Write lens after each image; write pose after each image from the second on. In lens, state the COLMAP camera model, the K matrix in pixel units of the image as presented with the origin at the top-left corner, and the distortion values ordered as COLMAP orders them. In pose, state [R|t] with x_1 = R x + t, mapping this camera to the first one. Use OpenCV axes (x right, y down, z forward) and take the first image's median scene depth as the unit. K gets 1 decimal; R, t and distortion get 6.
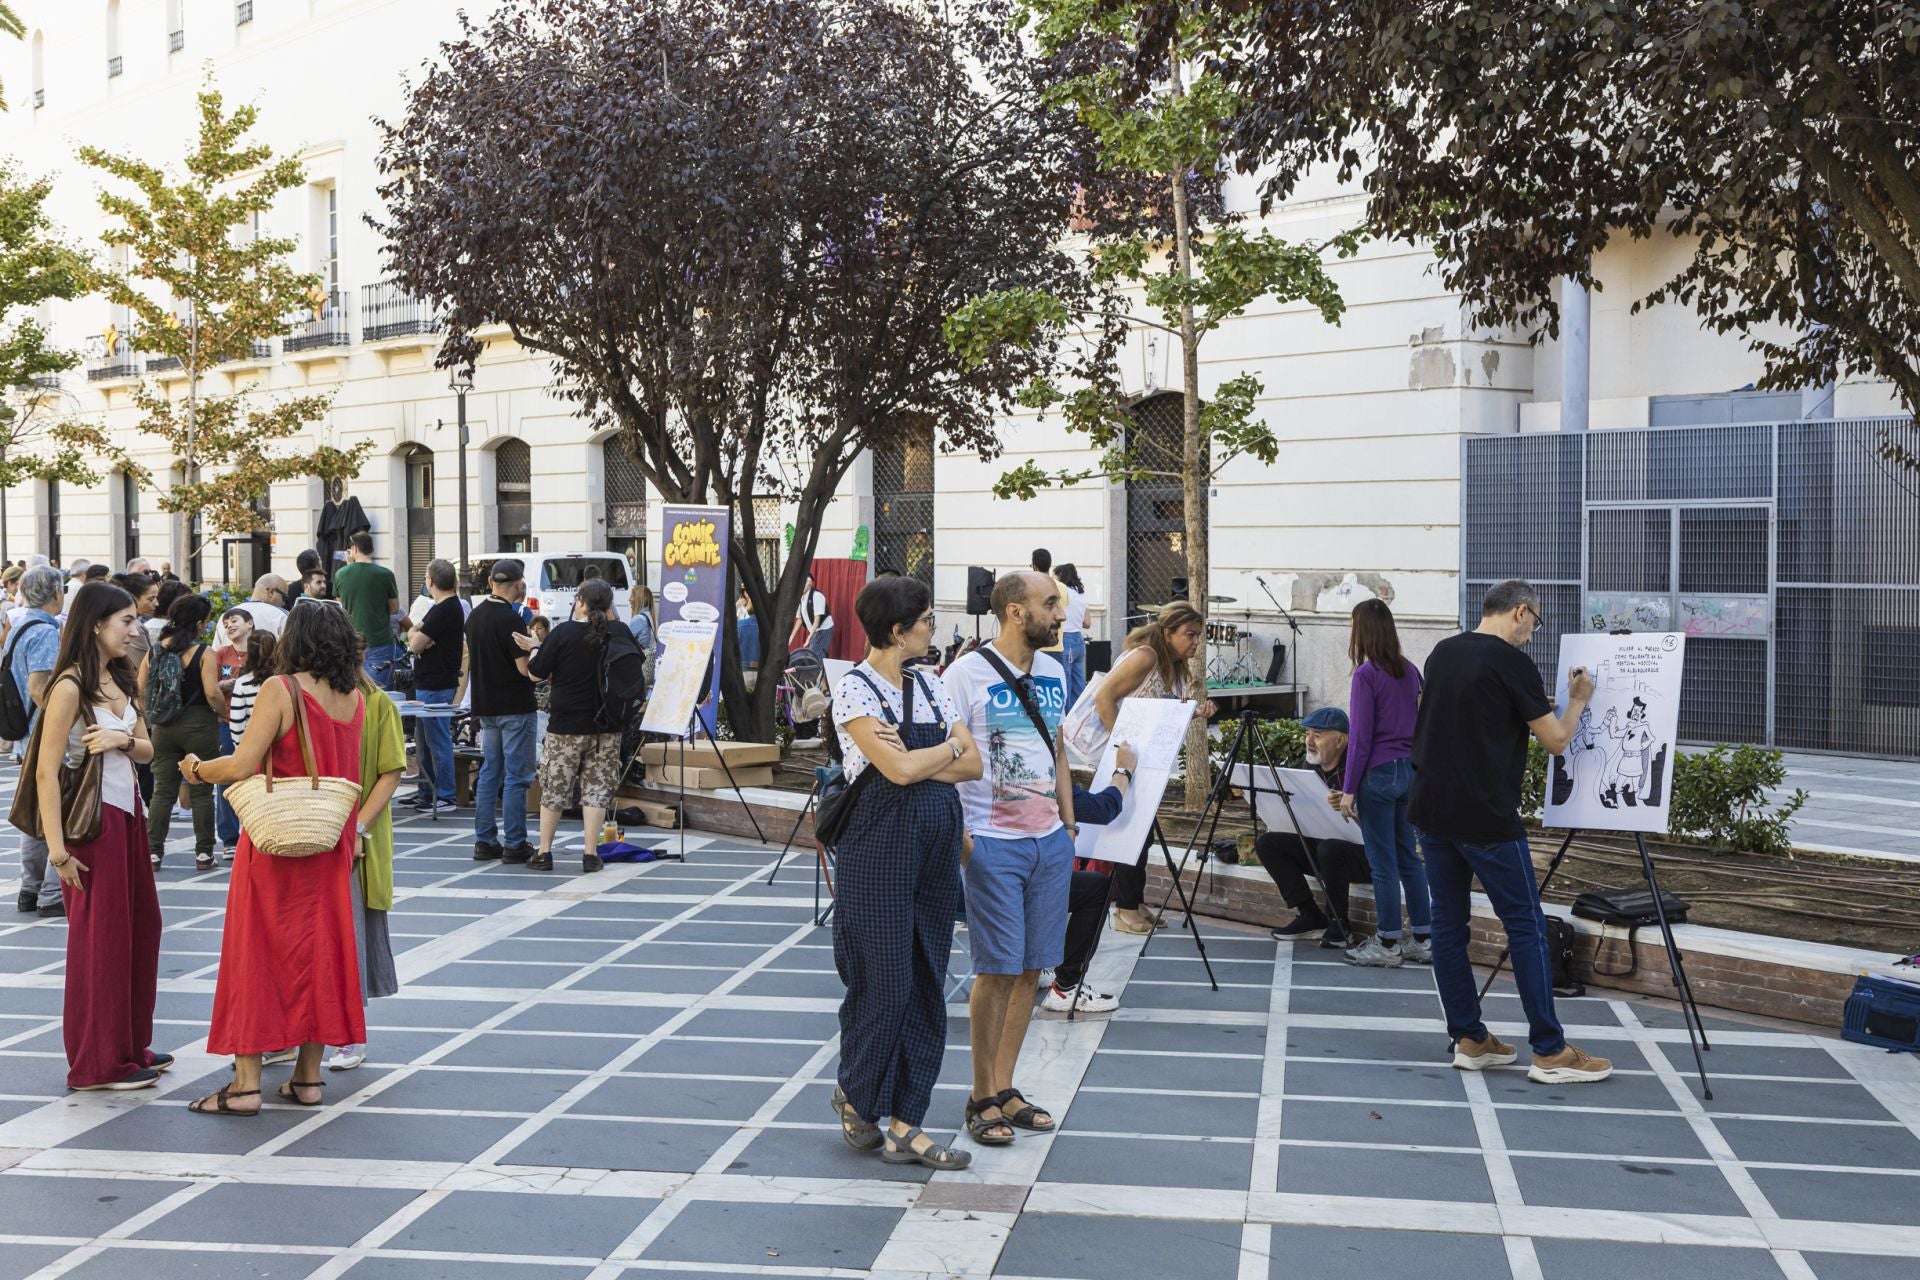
lens RADIAL K [[2633.6, 0, 960.0], [0, 2633.6, 640.0], [0, 0, 1]] dist [0.038688, 0.086883]
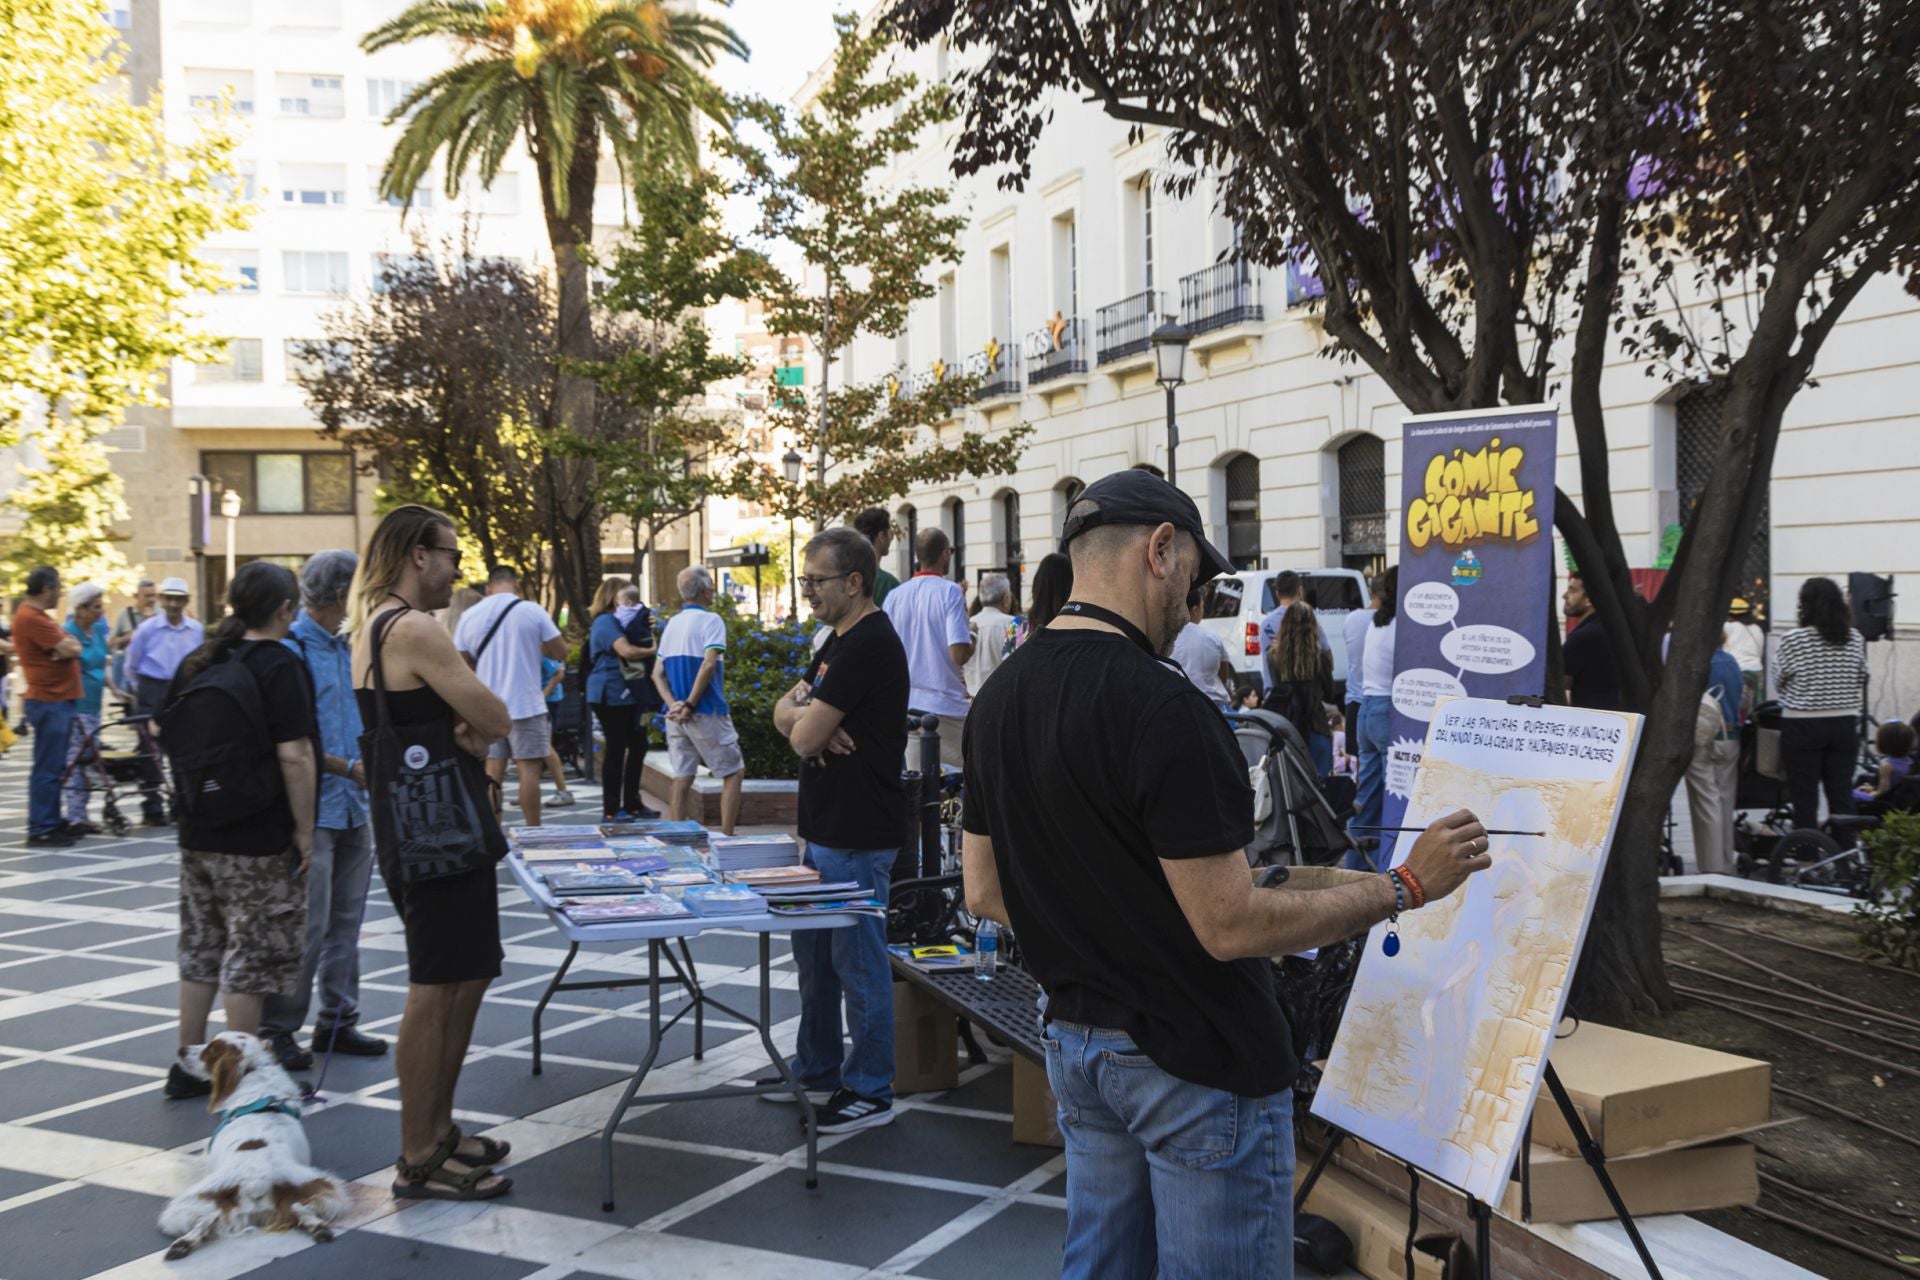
lens RADIAL K [[2024.6, 0, 960.0], [0, 2024.6, 640.0], [0, 0, 1]] dist [0.028927, 0.043708]
pose [[0.946301, -0.005196, -0.323246, -0.049892], [0.002615, 0.999961, -0.008421, -0.006330], [0.323277, 0.007123, 0.946278, 0.446051]]
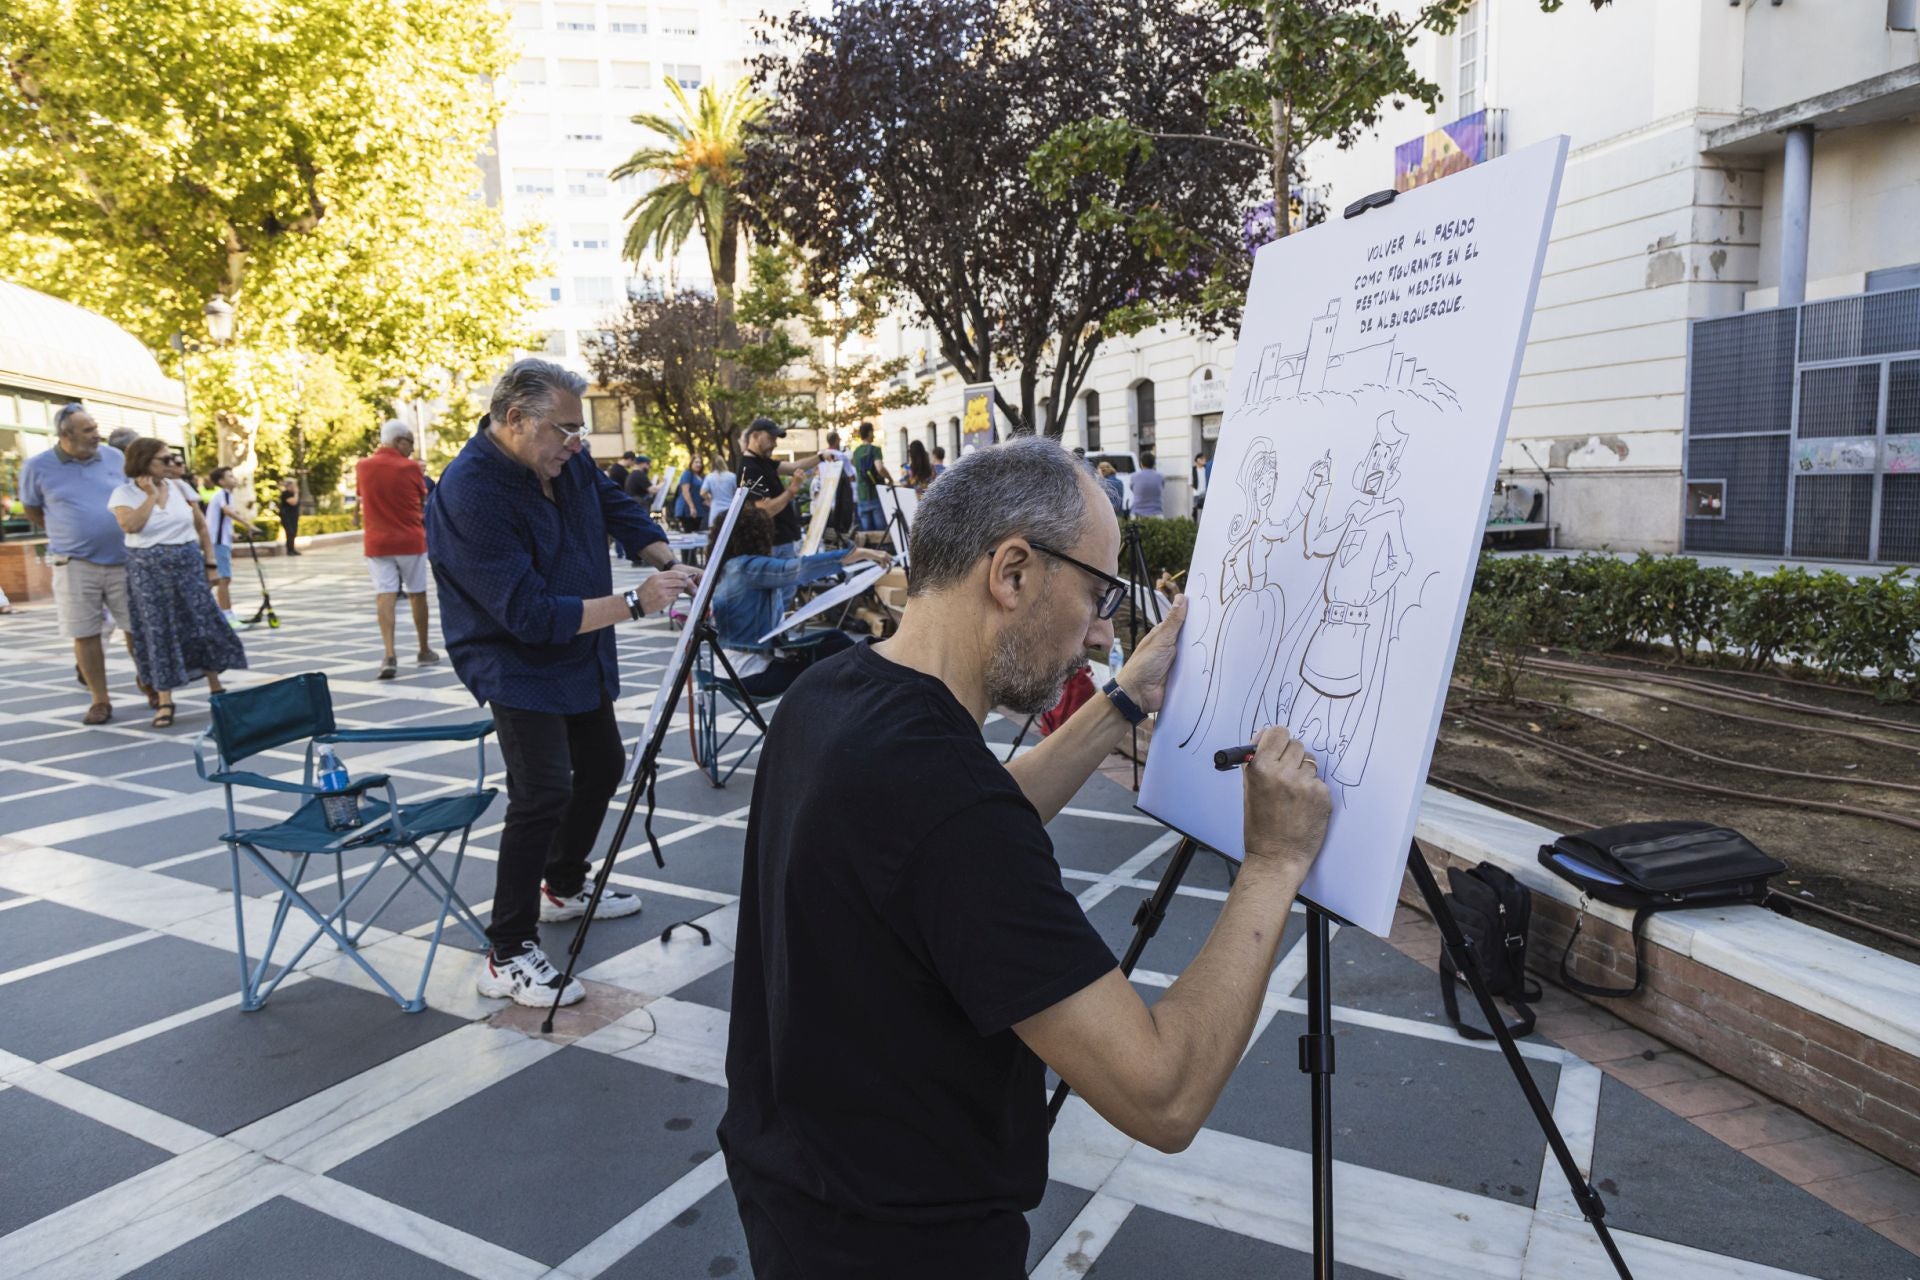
lens RADIAL K [[1282.7, 0, 960.0], [0, 1282.7, 640.0], [0, 0, 1]] dist [0.004095, 0.001902]
pose [[0.932610, 0.017767, -0.360449, 0.084693], [0.016942, 0.995531, 0.092905, 0.010643], [0.360488, -0.092751, 0.928141, 0.276341]]
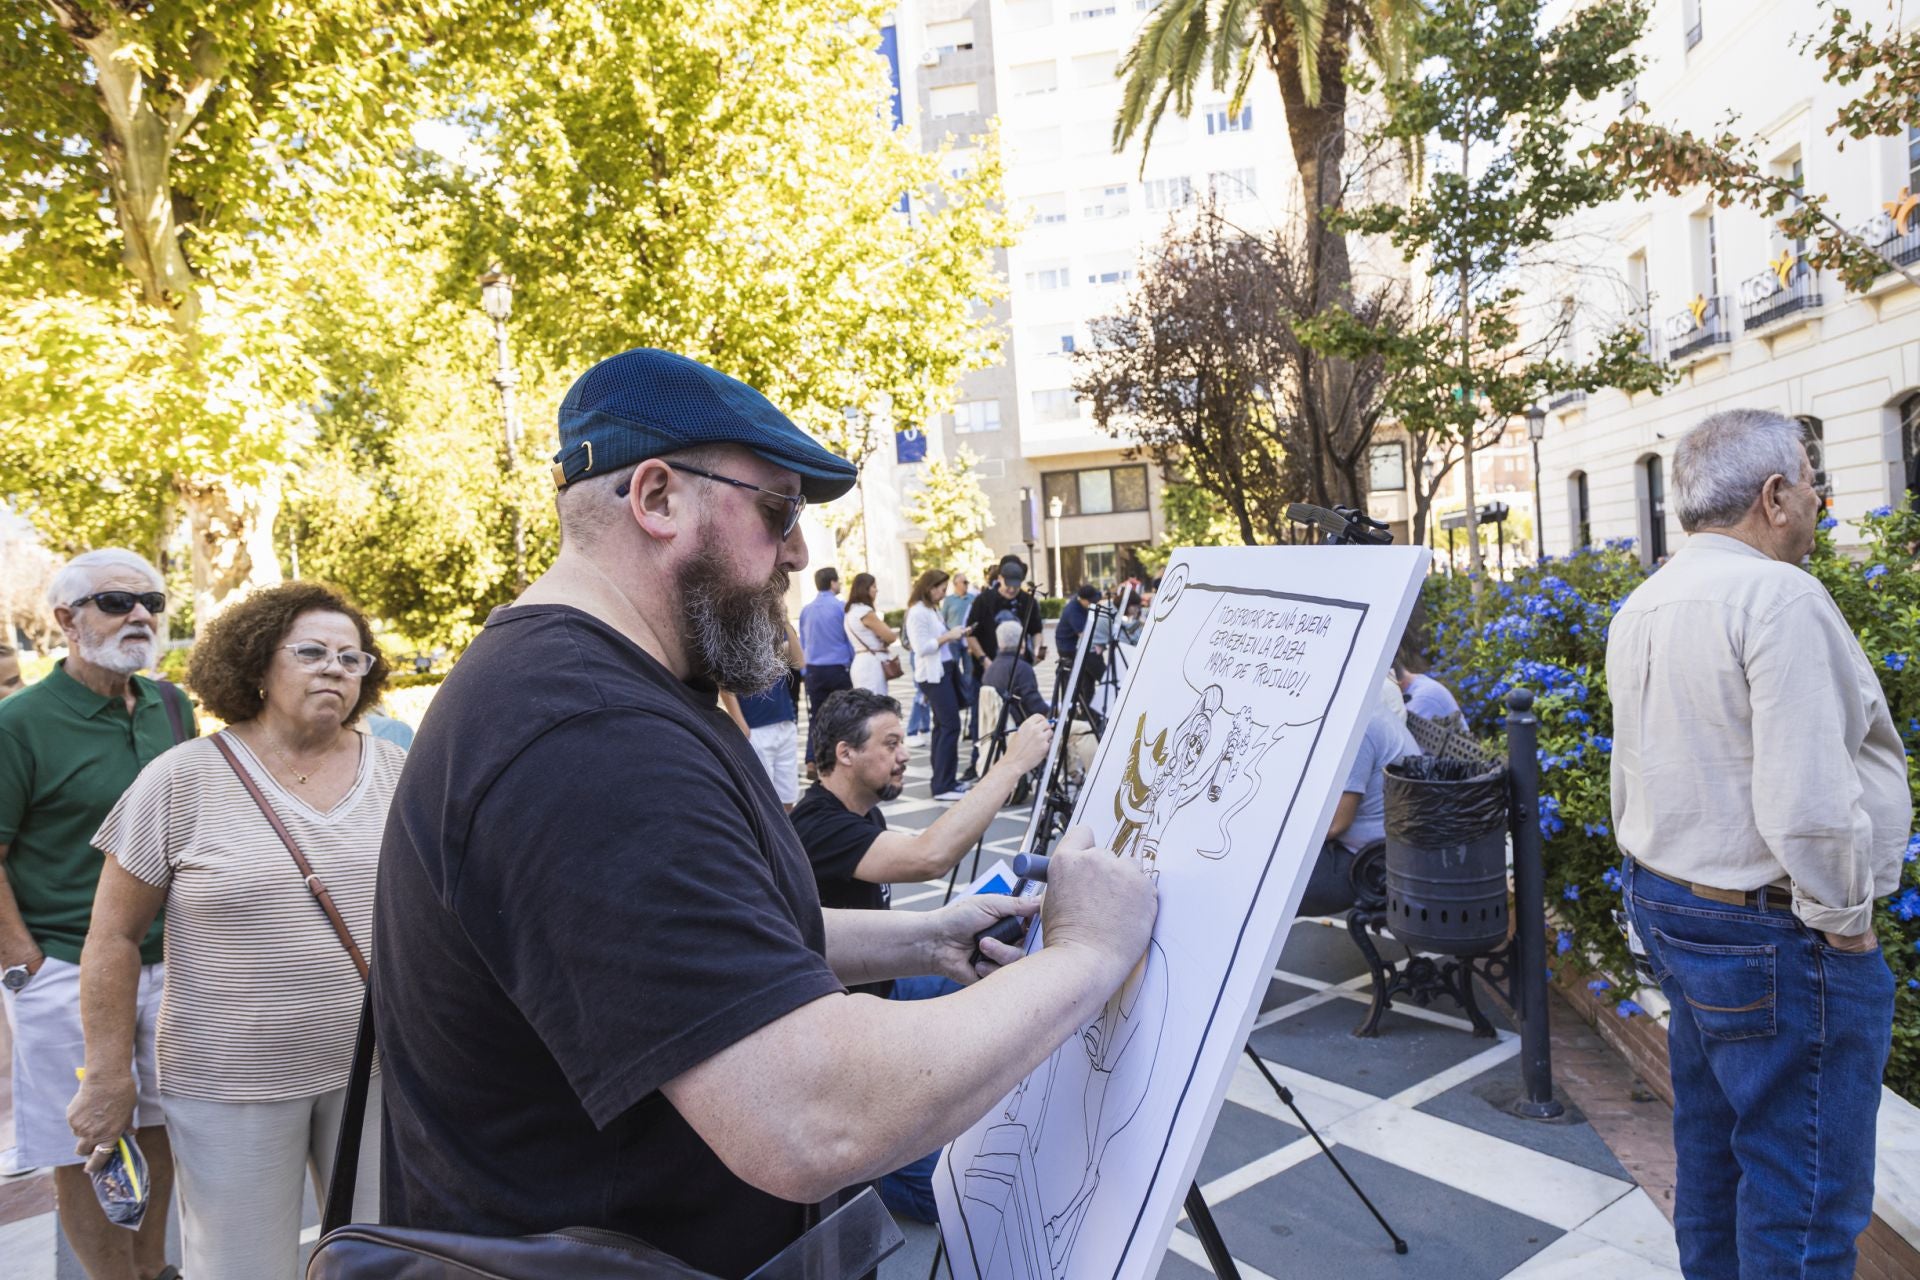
lens RADIAL K [[1282.7, 0, 960.0], [0, 1282.7, 640.0], [0, 0, 1]] dist [0.004095, 0.001902]
pose [[0.708007, -0.020381, -0.705911, -0.291328], [0.044839, 0.998864, 0.016133, -0.018569], [0.704781, -0.043075, 0.708117, 0.840736]]
